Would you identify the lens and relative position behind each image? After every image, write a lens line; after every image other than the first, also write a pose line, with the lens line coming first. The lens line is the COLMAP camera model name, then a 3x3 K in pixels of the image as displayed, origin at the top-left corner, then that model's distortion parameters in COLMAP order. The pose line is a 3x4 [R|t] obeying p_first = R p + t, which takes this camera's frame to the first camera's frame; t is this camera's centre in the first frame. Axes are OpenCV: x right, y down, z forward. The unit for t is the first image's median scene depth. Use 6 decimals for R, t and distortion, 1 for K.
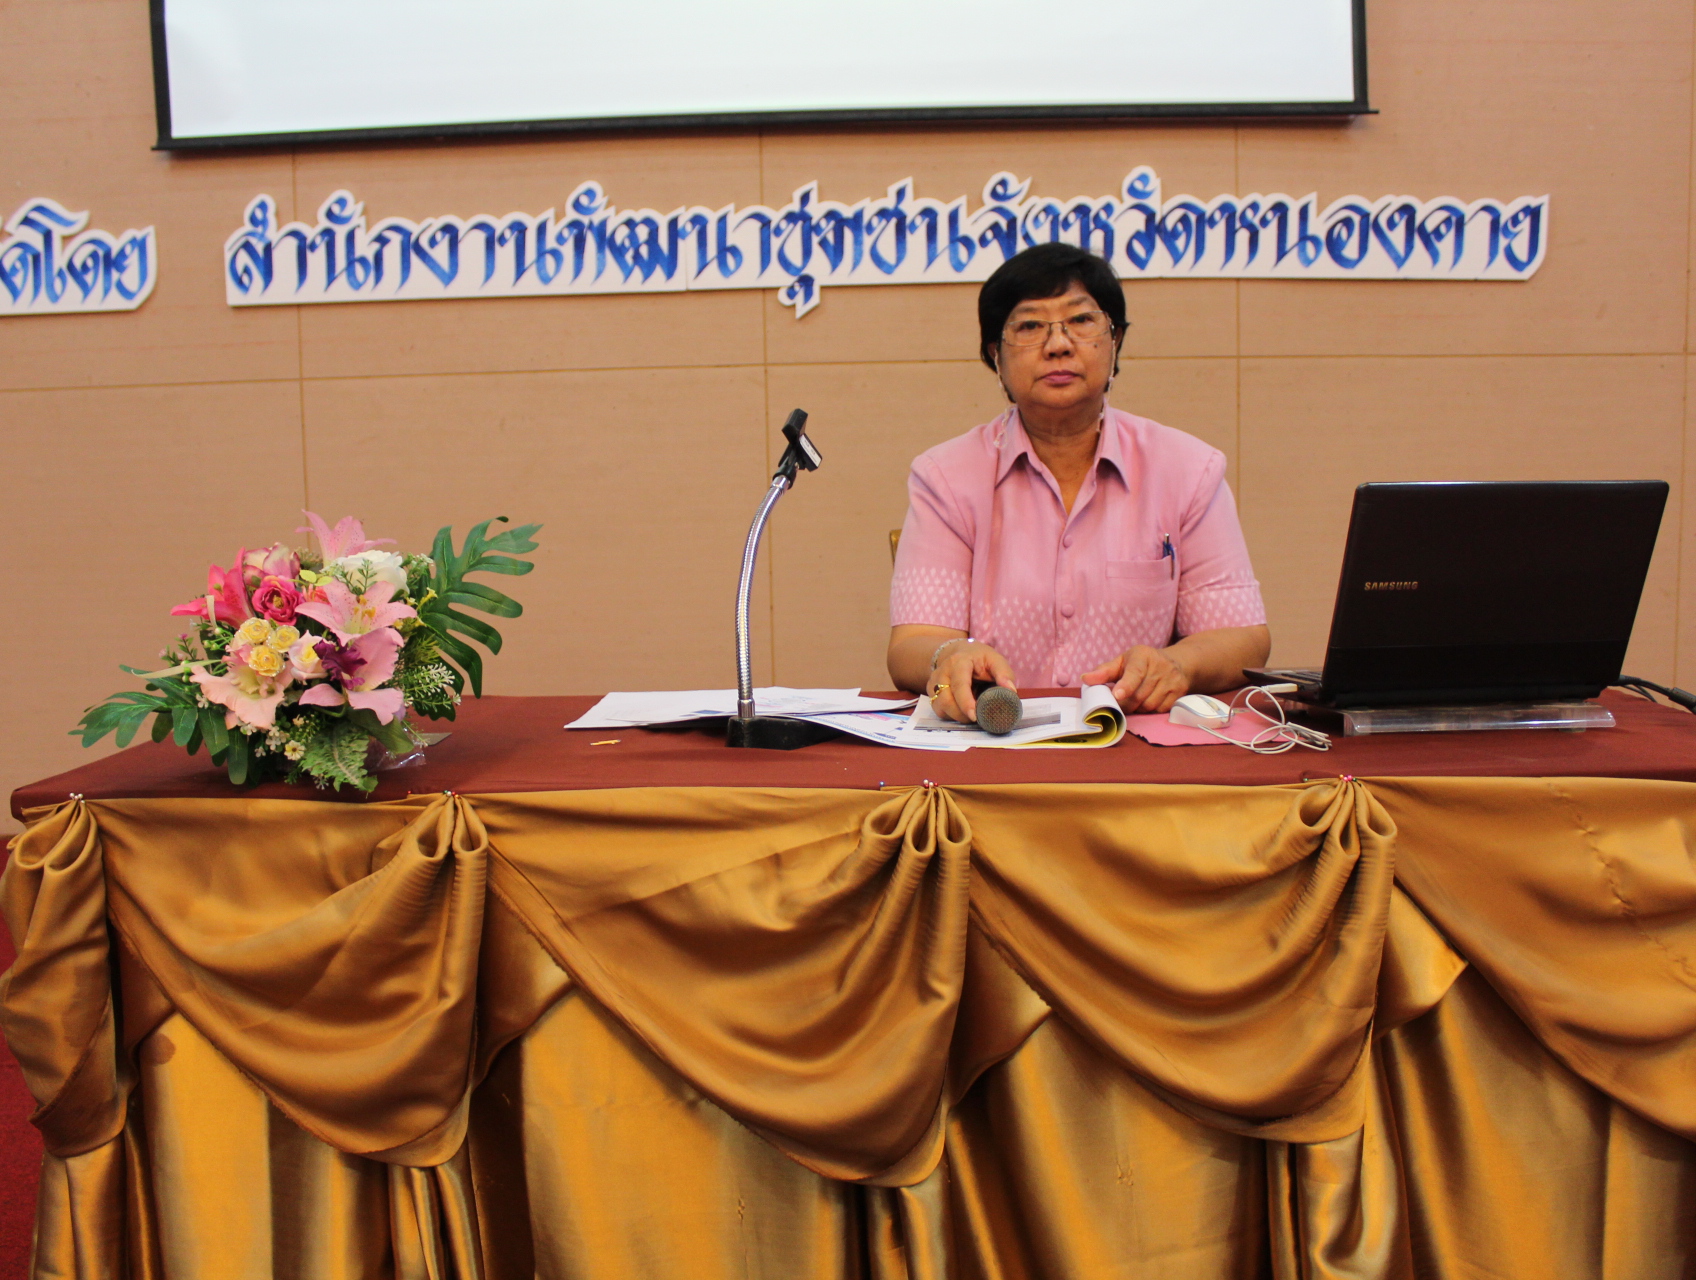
lens RADIAL K [[1618.3, 0, 848.0], [0, 1618.3, 640.0], [0, 0, 1]] dist [-0.170388, 0.150873]
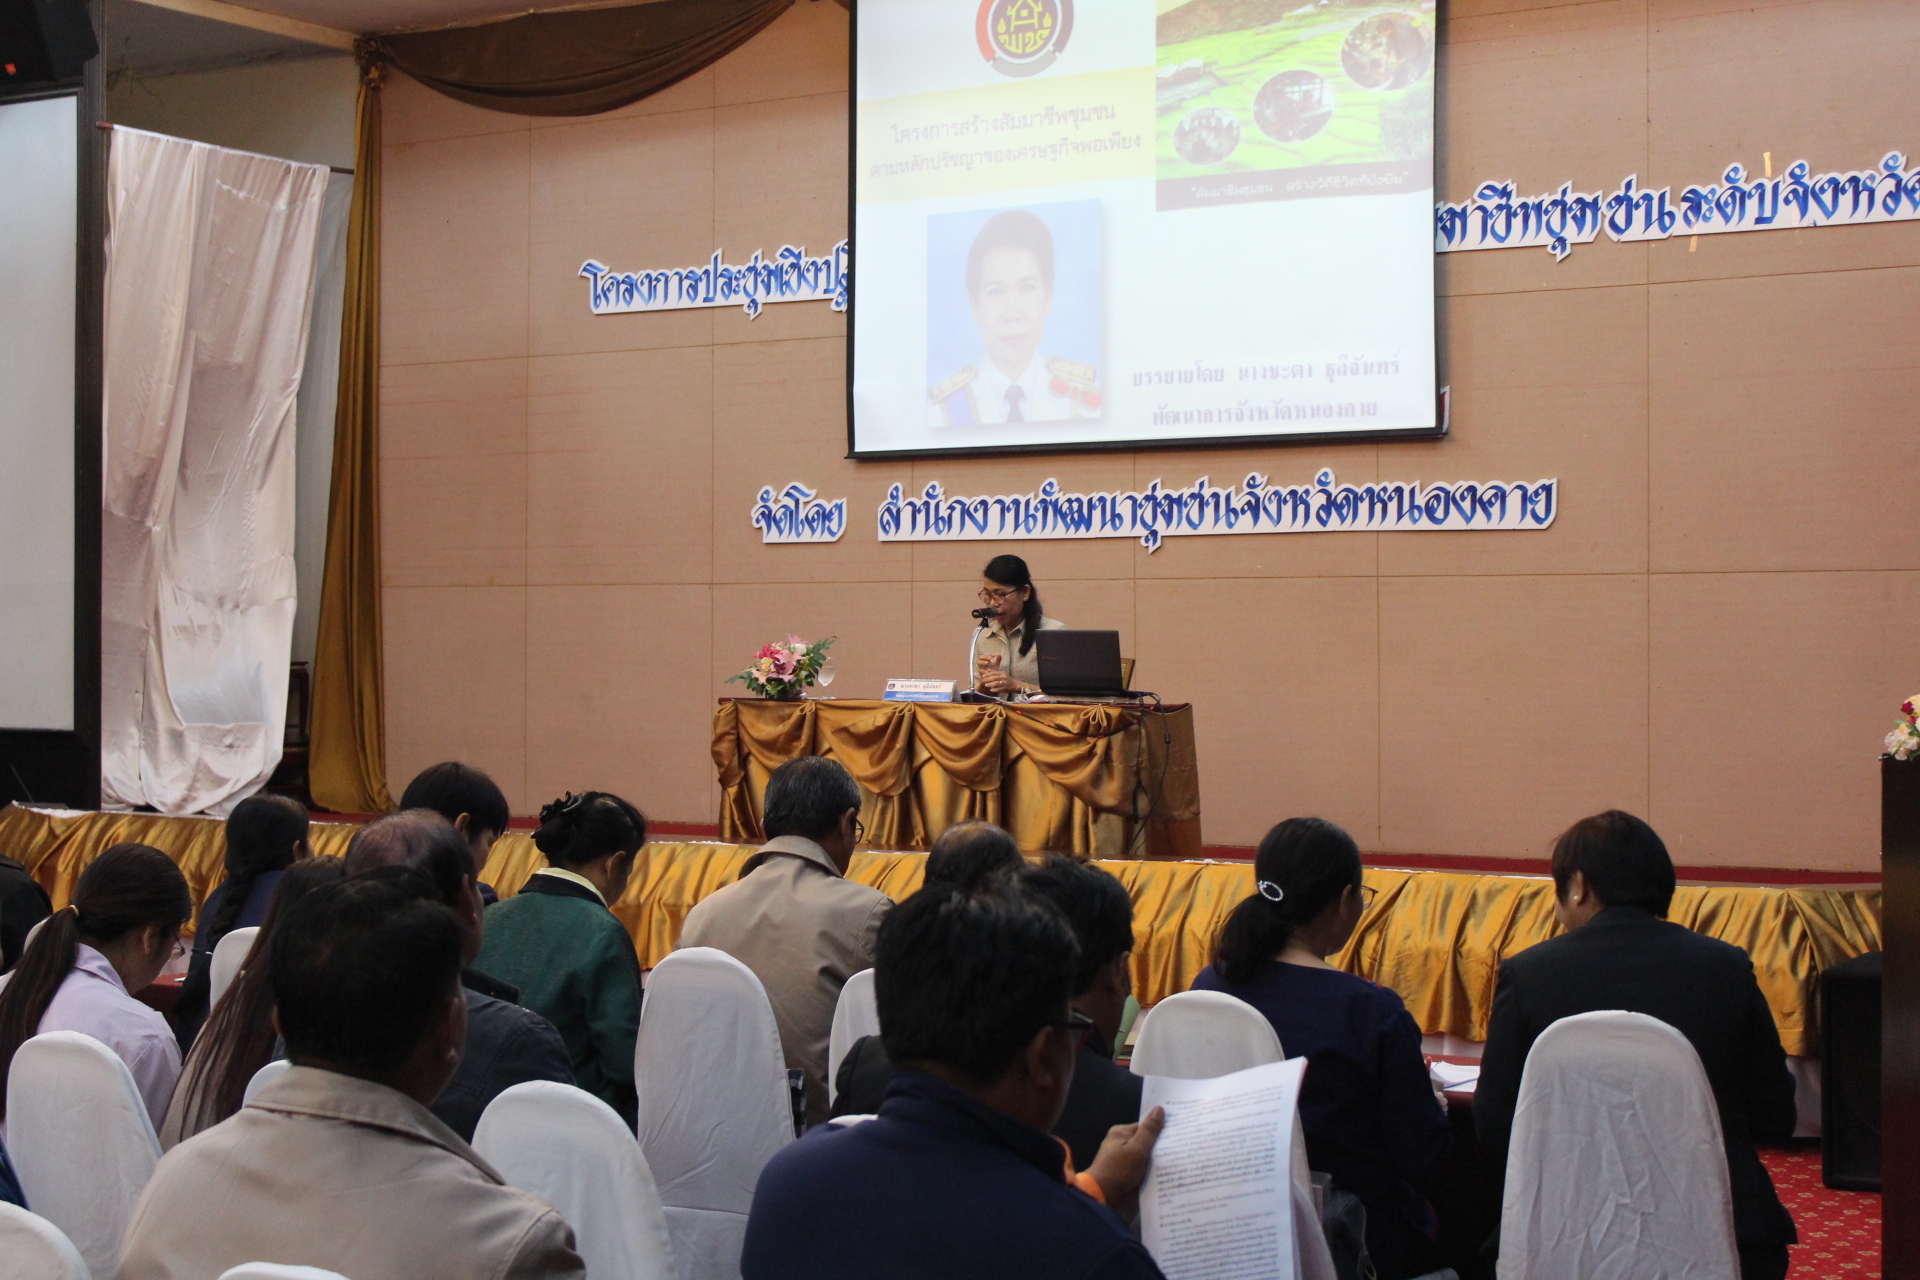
lens RADIAL K [[2849.7, 0, 960.0], [0, 2849.7, 640.0], [0, 0, 1]] dist [-0.073558, 0.277244]
pose [[0.859035, 0.022310, -0.511430, 1.434601], [-0.078292, 0.993022, -0.088186, 0.196669], [0.505894, 0.115796, 0.854788, -1.846005]]
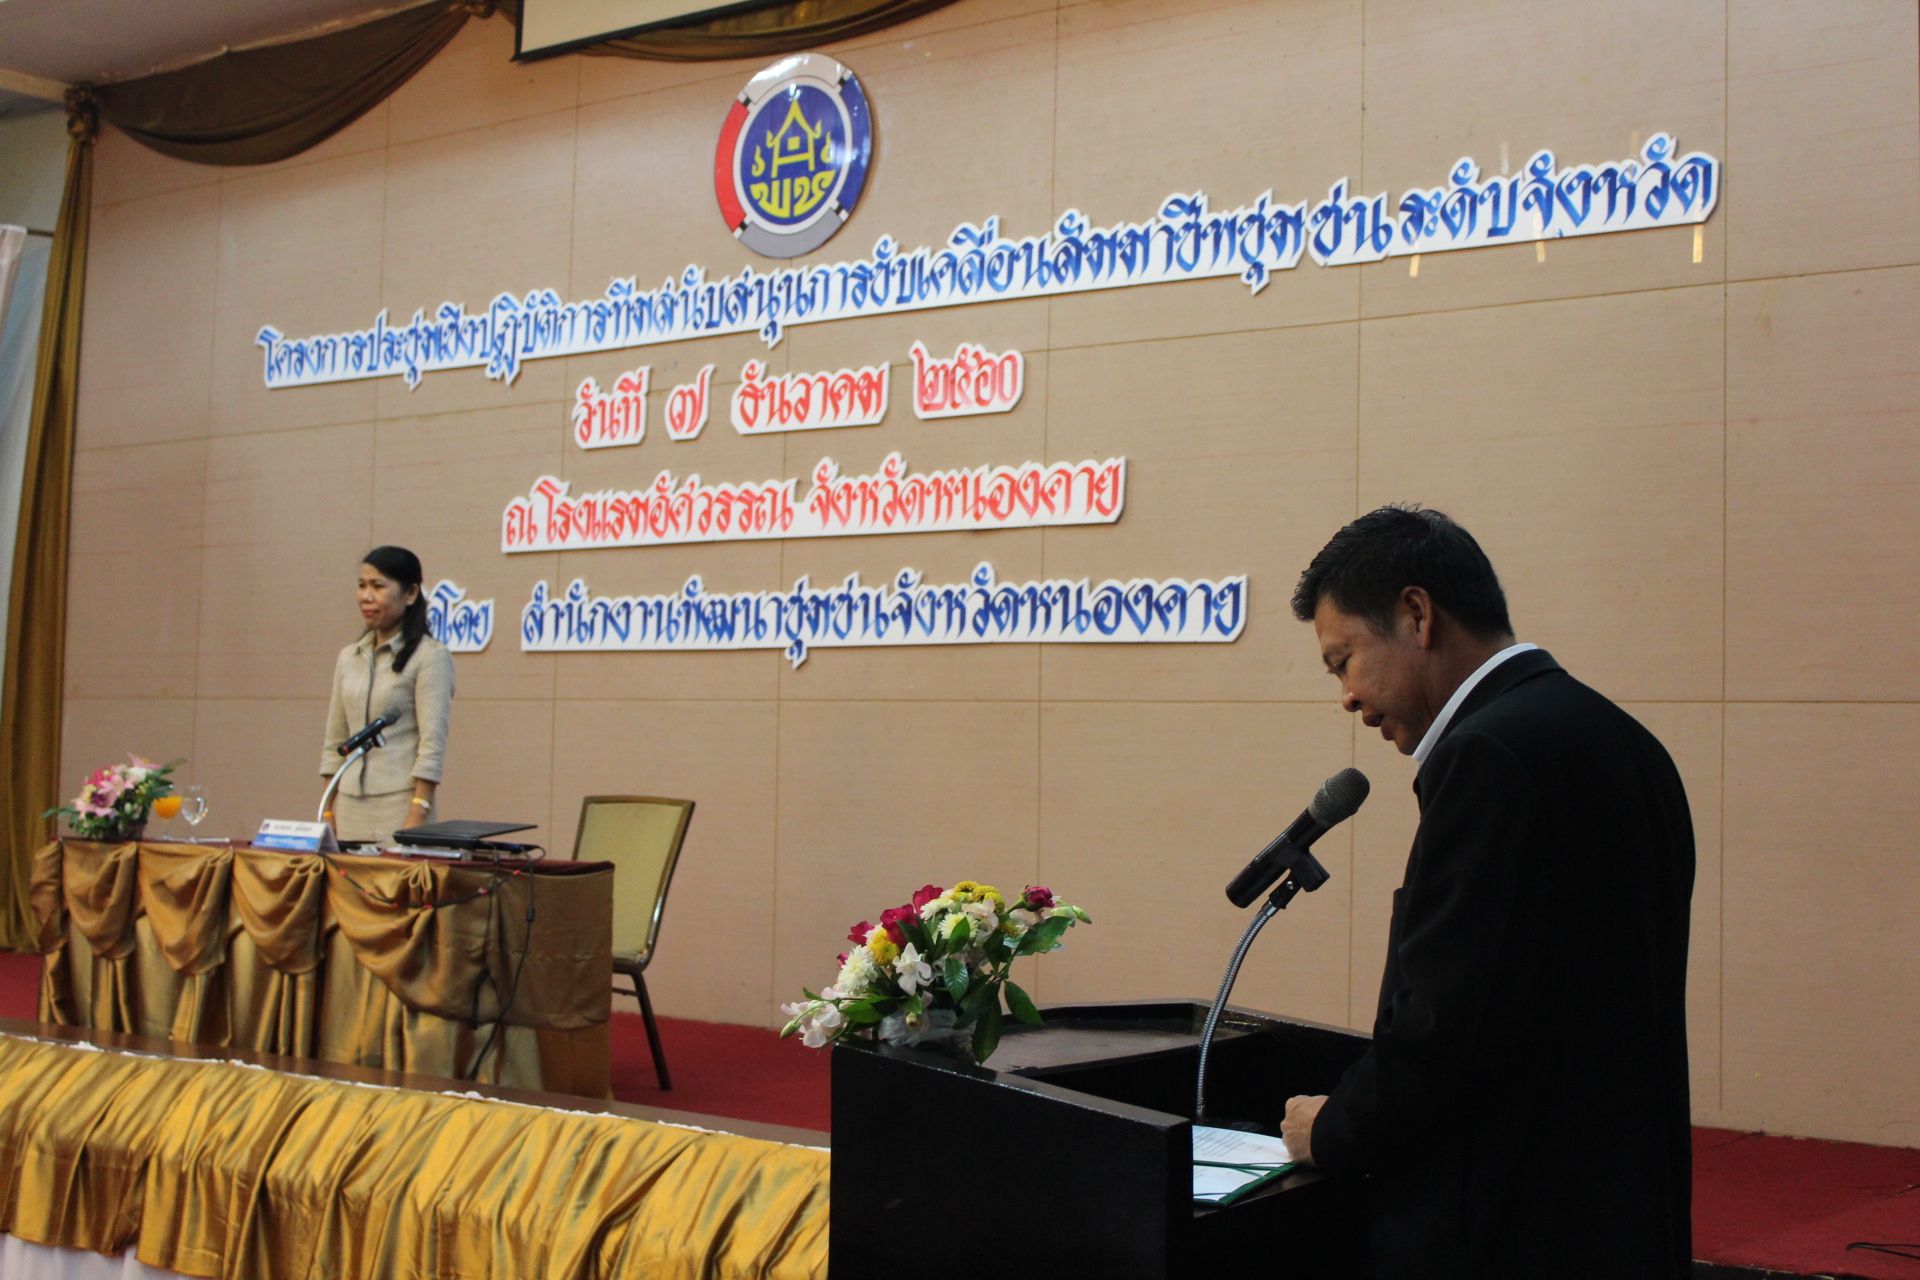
lens RADIAL K [[2572.4, 0, 960.0], [0, 2572.4, 640.0], [0, 0, 1]] dist [-0.093972, 0.268800]
pose [[0.792883, 0.009247, -0.609303, 1.515491], [-0.110756, 0.985418, -0.129171, 0.058558], [0.599224, 0.169902, 0.782345, -0.740356]]
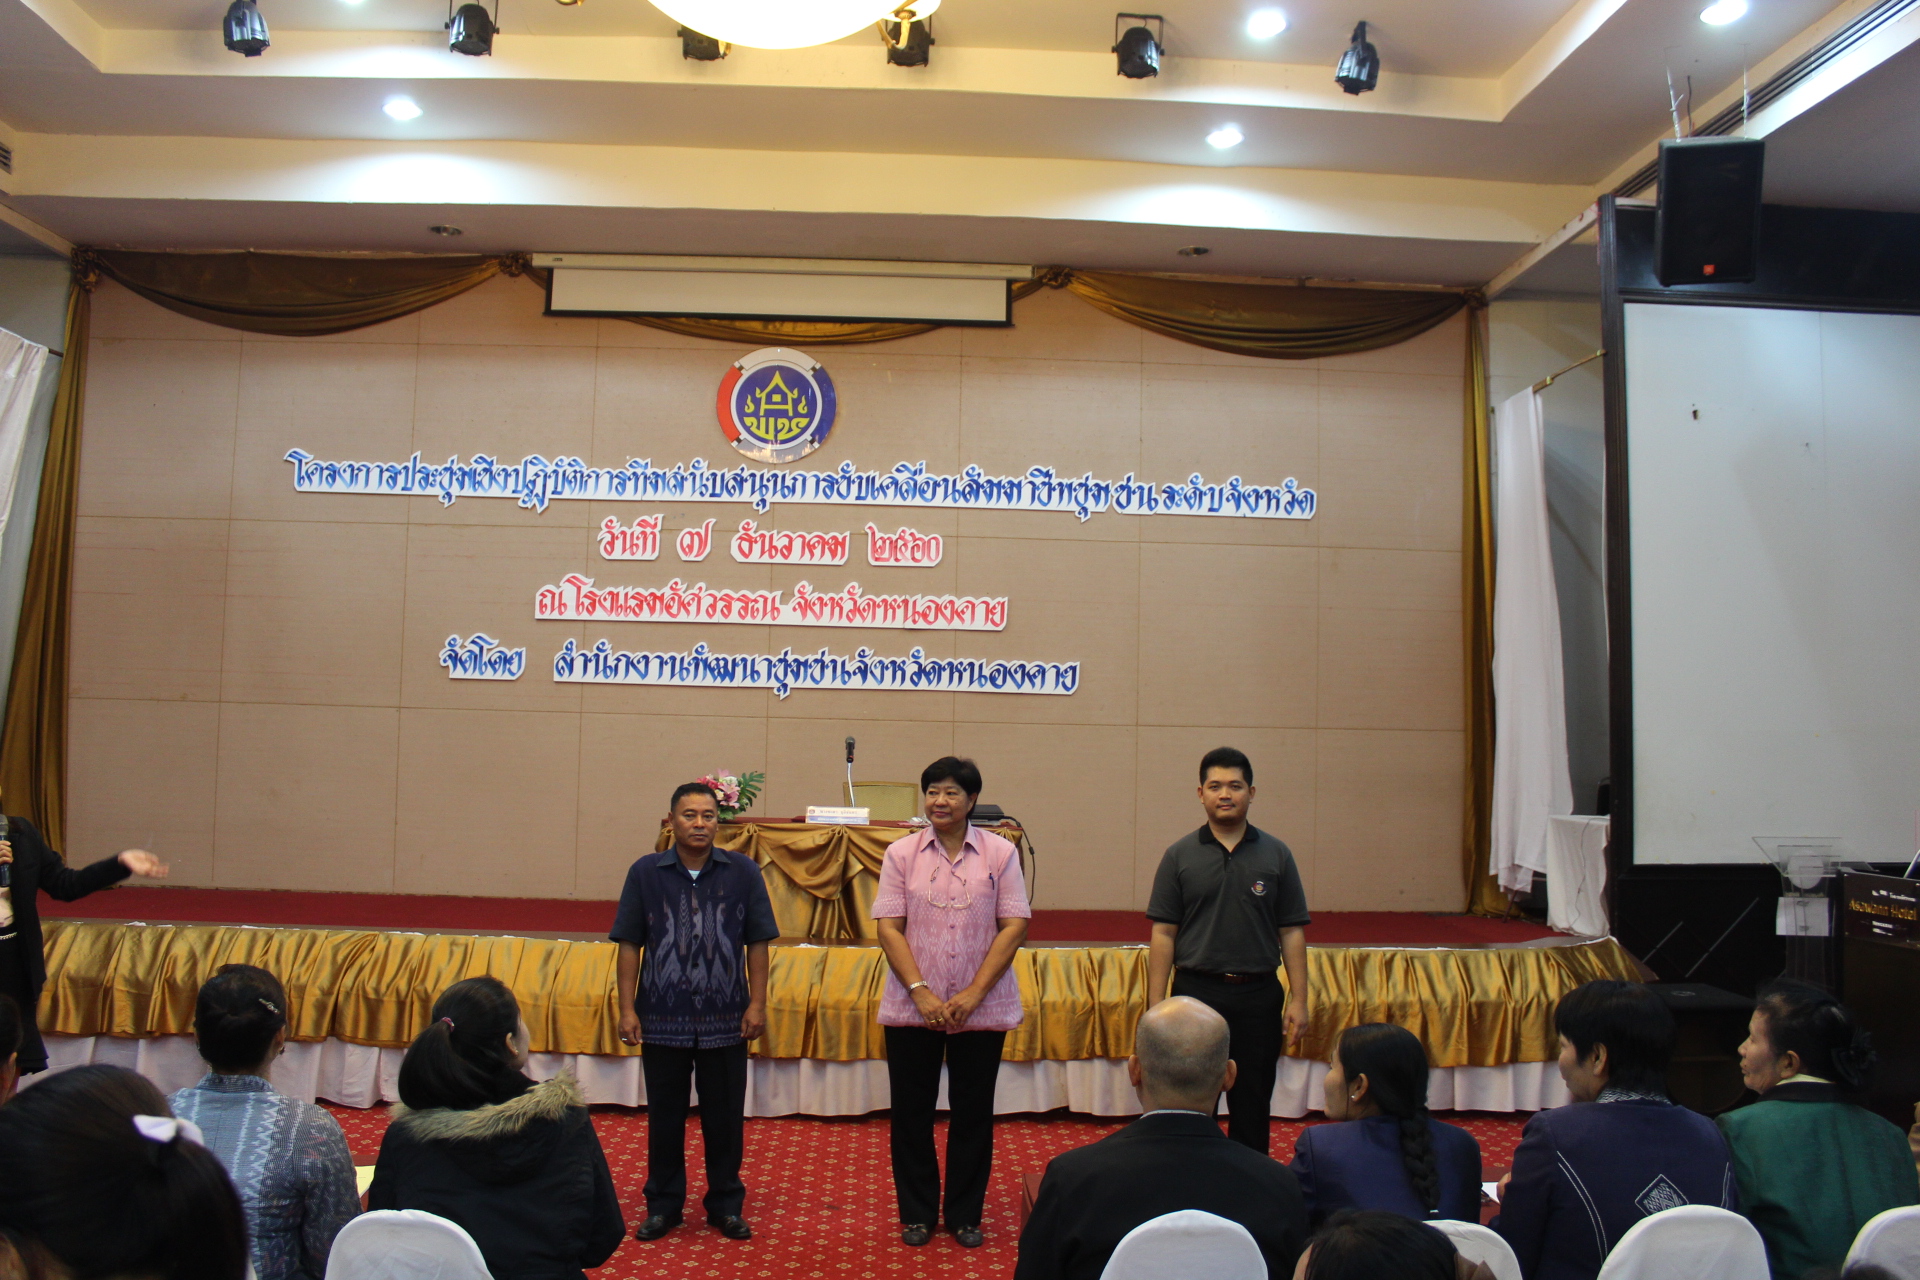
lens RADIAL K [[1590.0, 0, 960.3], [0, 1590.0, 618.3], [0, 0, 1]] dist [-0.173295, 0.156745]
pose [[0.997331, 0.046976, 0.055897, 0.107011], [-0.036040, 0.982512, -0.182676, 0.123484], [-0.063501, 0.180174, 0.981583, -1.525219]]
